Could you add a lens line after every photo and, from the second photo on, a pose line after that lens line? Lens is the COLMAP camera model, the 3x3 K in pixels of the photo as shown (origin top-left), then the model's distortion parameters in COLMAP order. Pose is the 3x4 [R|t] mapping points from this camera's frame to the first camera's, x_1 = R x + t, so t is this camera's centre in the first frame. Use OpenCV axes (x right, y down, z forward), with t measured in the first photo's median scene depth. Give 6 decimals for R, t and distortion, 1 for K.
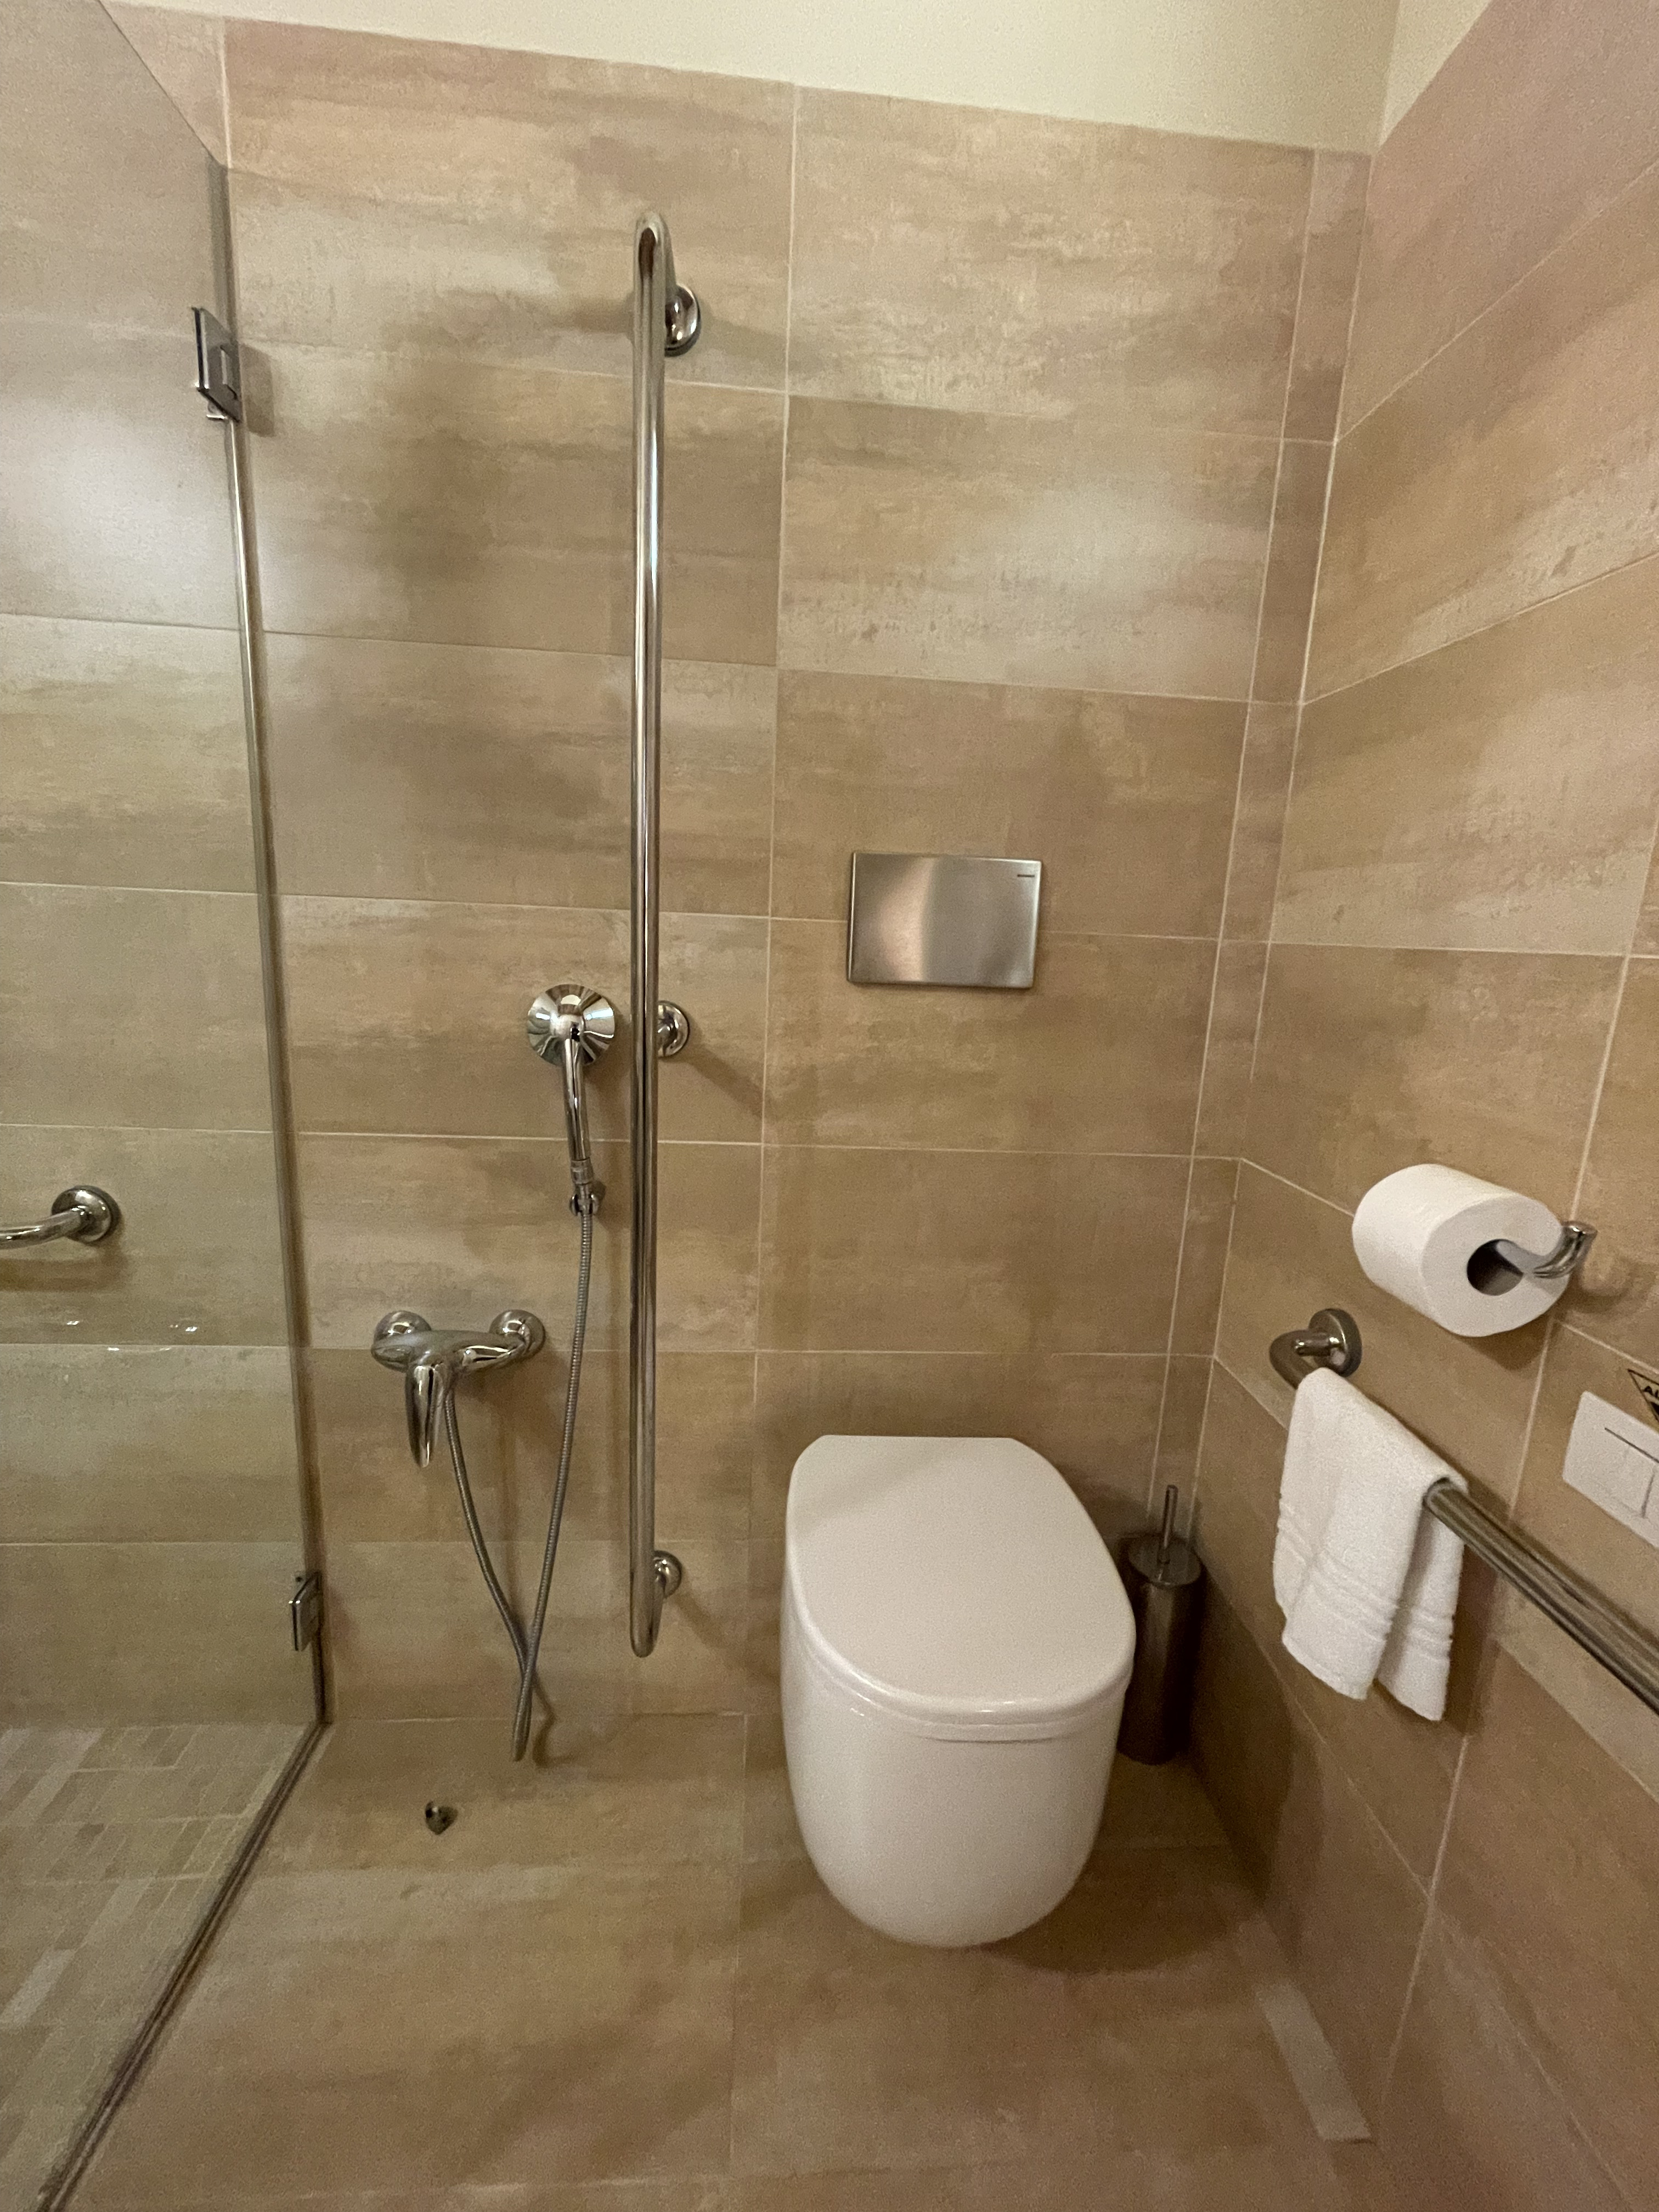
lens RADIAL K [[901.5, 0, 829.5], [0, 901.5, 1106.0], [0, 0, 1]] dist [-0.001877, 0.006267]
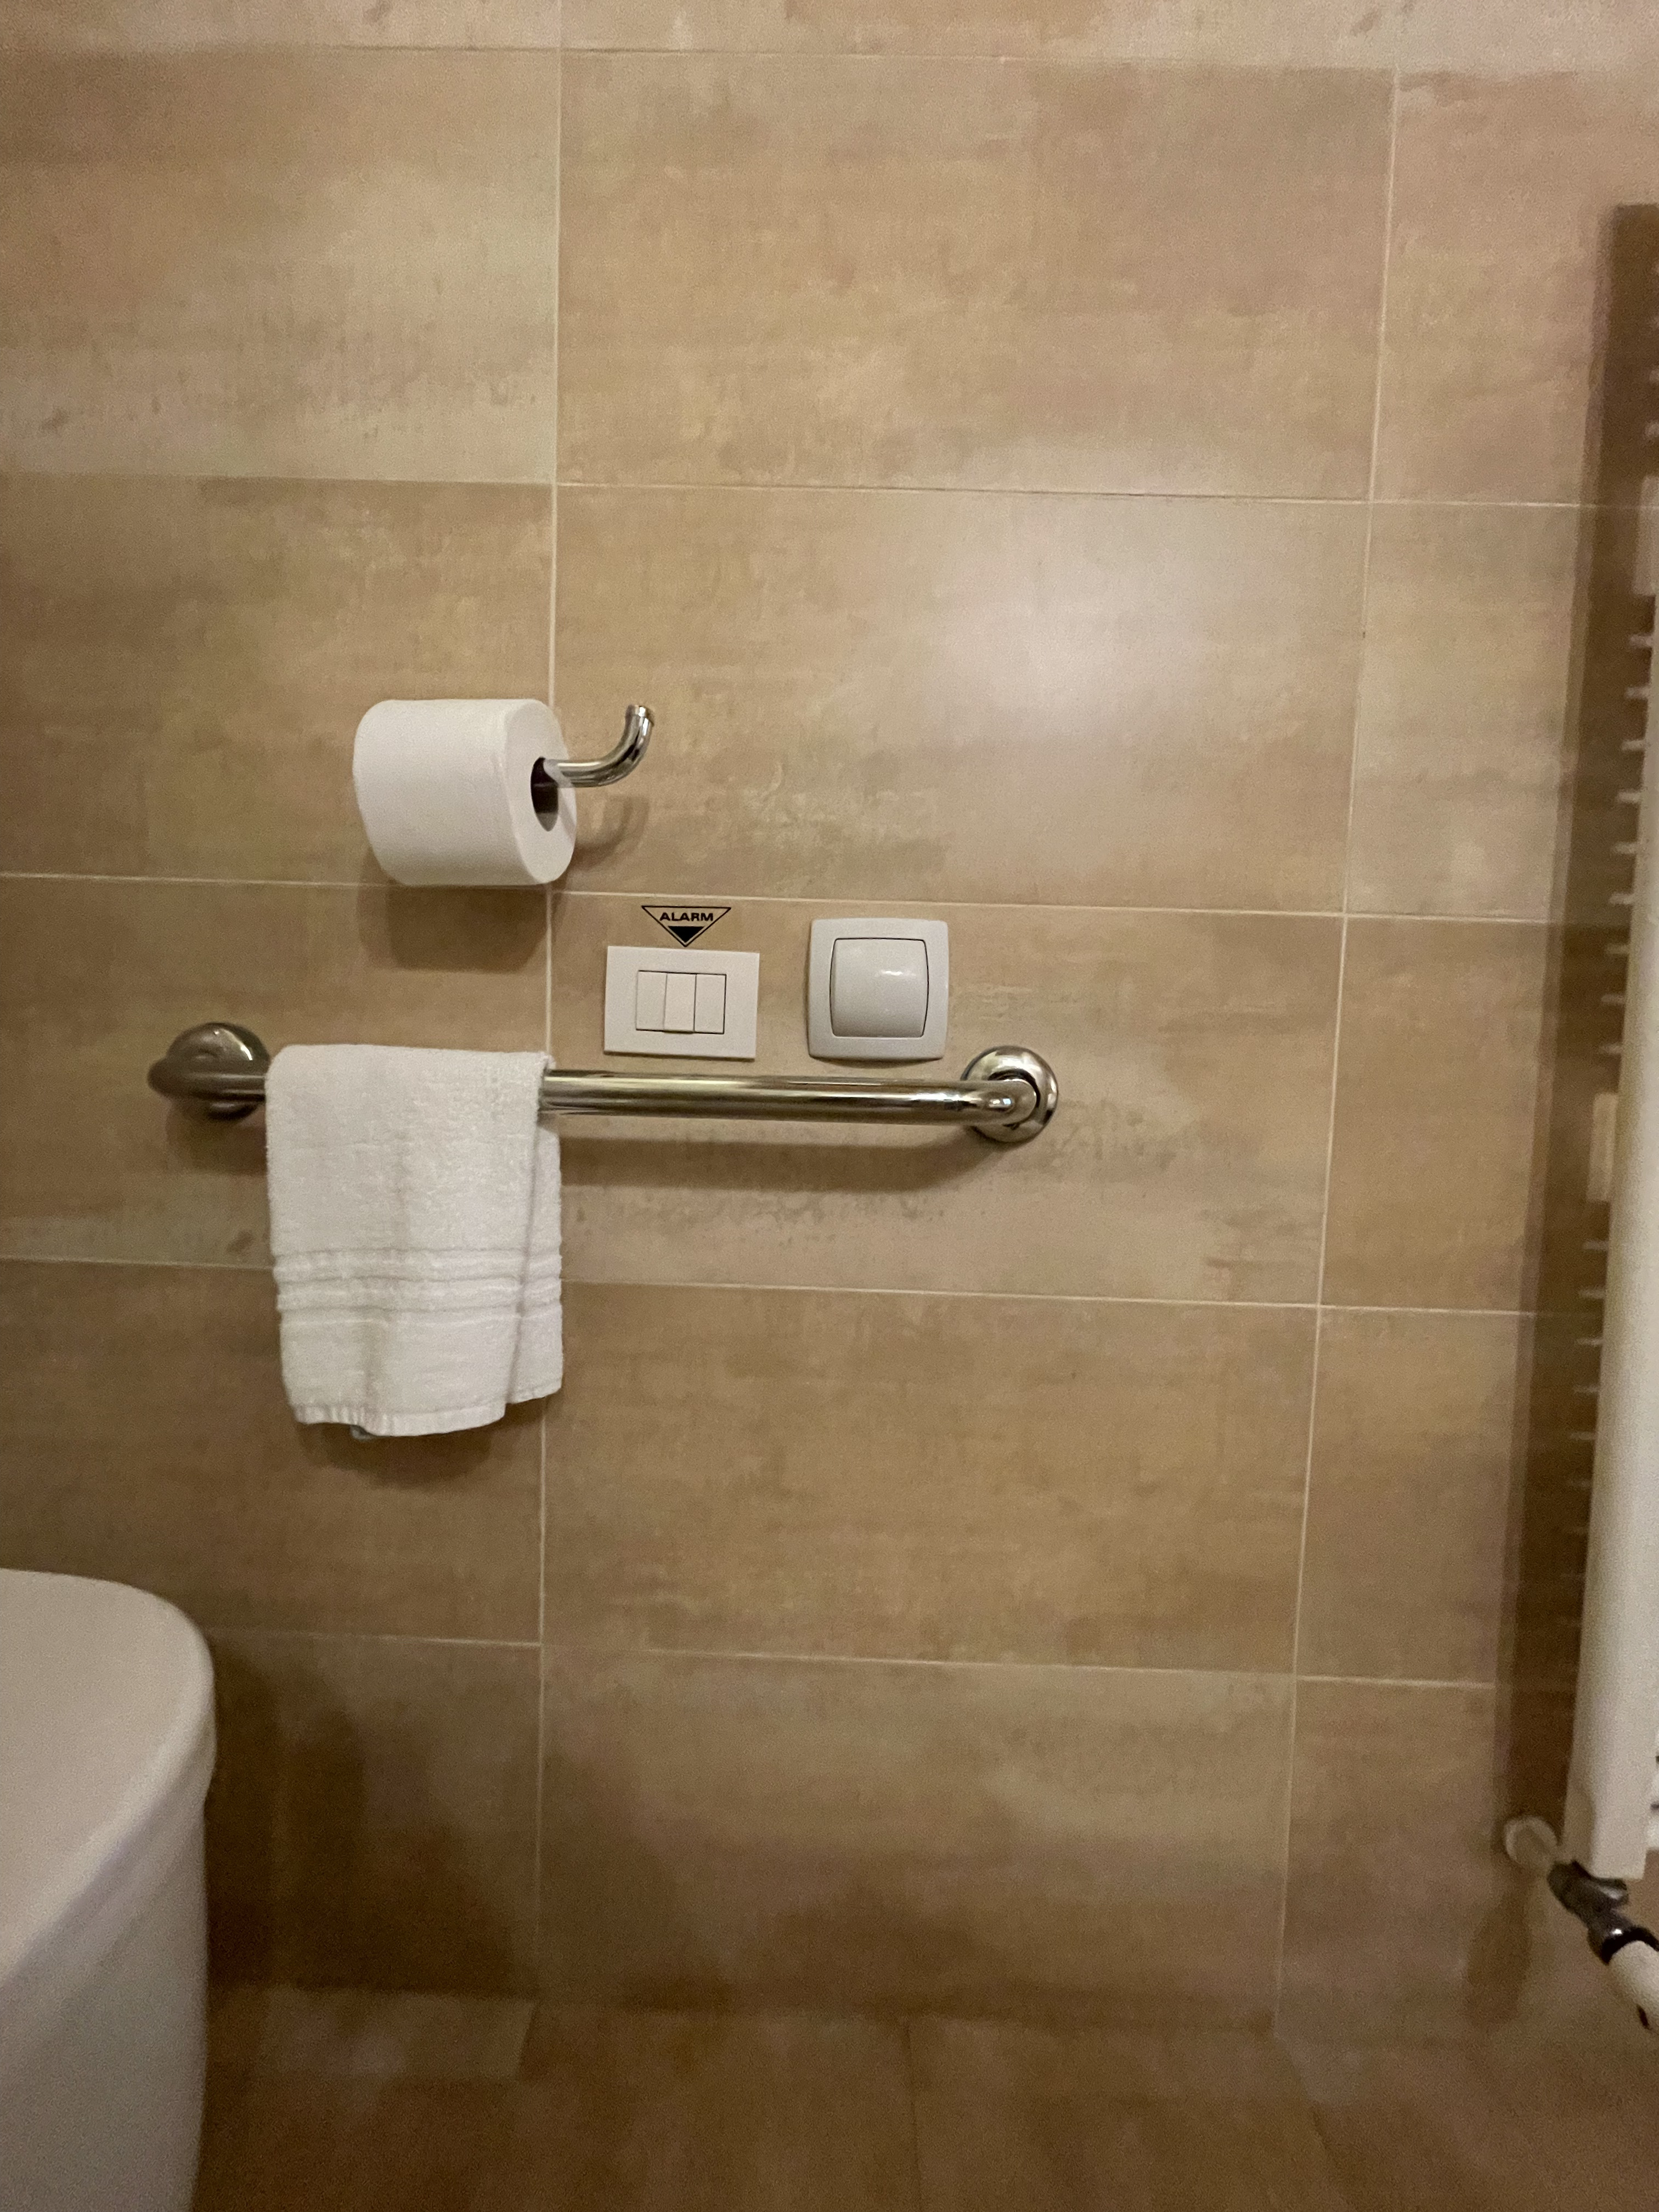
lens RADIAL K [[901.5, 0, 829.5], [0, 901.5, 1106.0], [0, 0, 1]] dist [-0.001877, 0.006267]
pose [[0.087978, -0.096012, 0.991485, -0.095159], [0.165357, 0.982942, 0.080512, 0.404910], [-0.982302, 0.156866, 0.102353, 0.637660]]
